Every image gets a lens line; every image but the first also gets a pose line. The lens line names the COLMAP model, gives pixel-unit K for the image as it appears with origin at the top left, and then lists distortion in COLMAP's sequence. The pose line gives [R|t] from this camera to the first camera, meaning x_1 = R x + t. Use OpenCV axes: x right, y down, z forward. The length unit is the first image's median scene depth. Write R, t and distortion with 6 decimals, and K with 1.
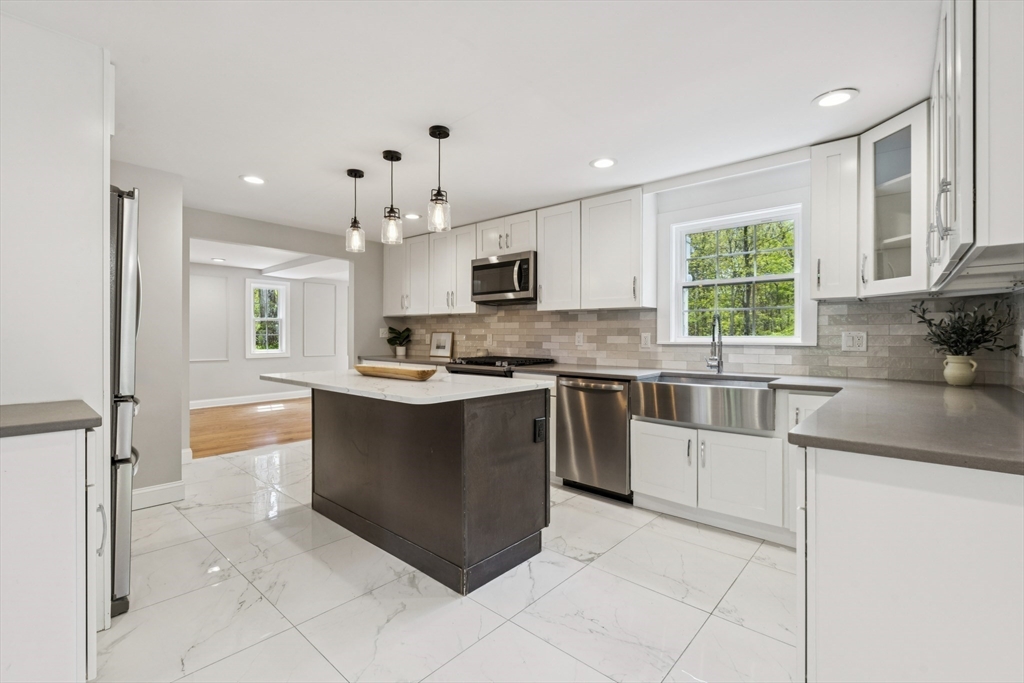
lens RADIAL K [[448.9, 0, 510.3], [0, 448.9, 340.5], [0, 0, 1]] dist [-0.004426, 0.000597]
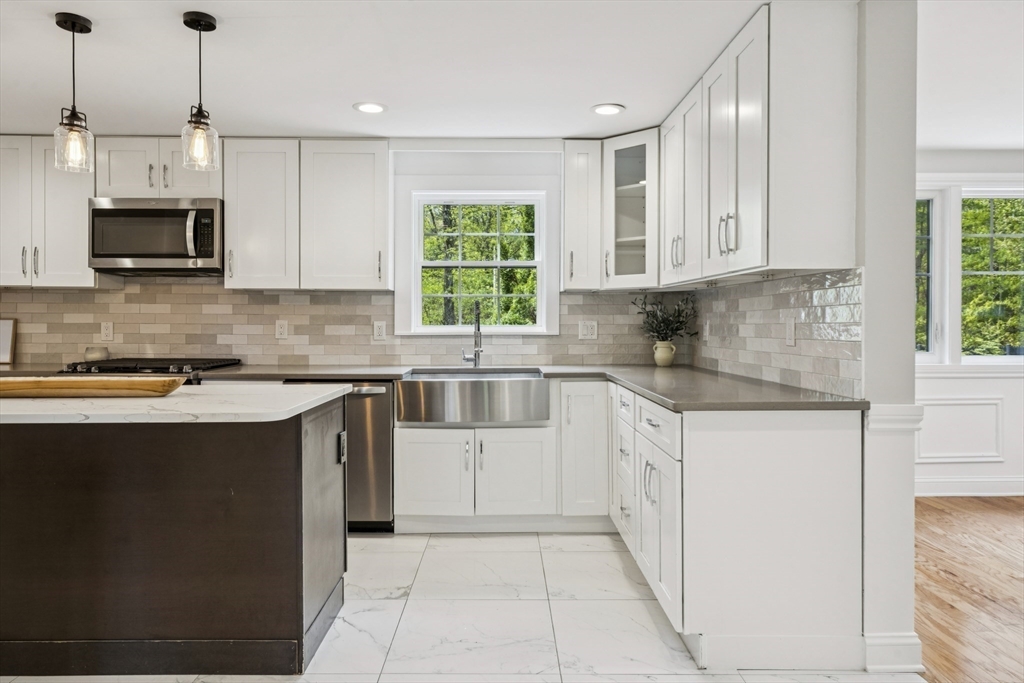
lens RADIAL K [[652.2, 0, 511.9], [0, 652.2, 333.5], [0, 0, 1]] dist [0.010552, 0.007654]
pose [[0.747992, -0.010896, 0.663618, -0.354357], [0.007772, 0.999940, 0.007657, -0.002878], [-0.663662, -0.000570, 0.748032, -0.030806]]
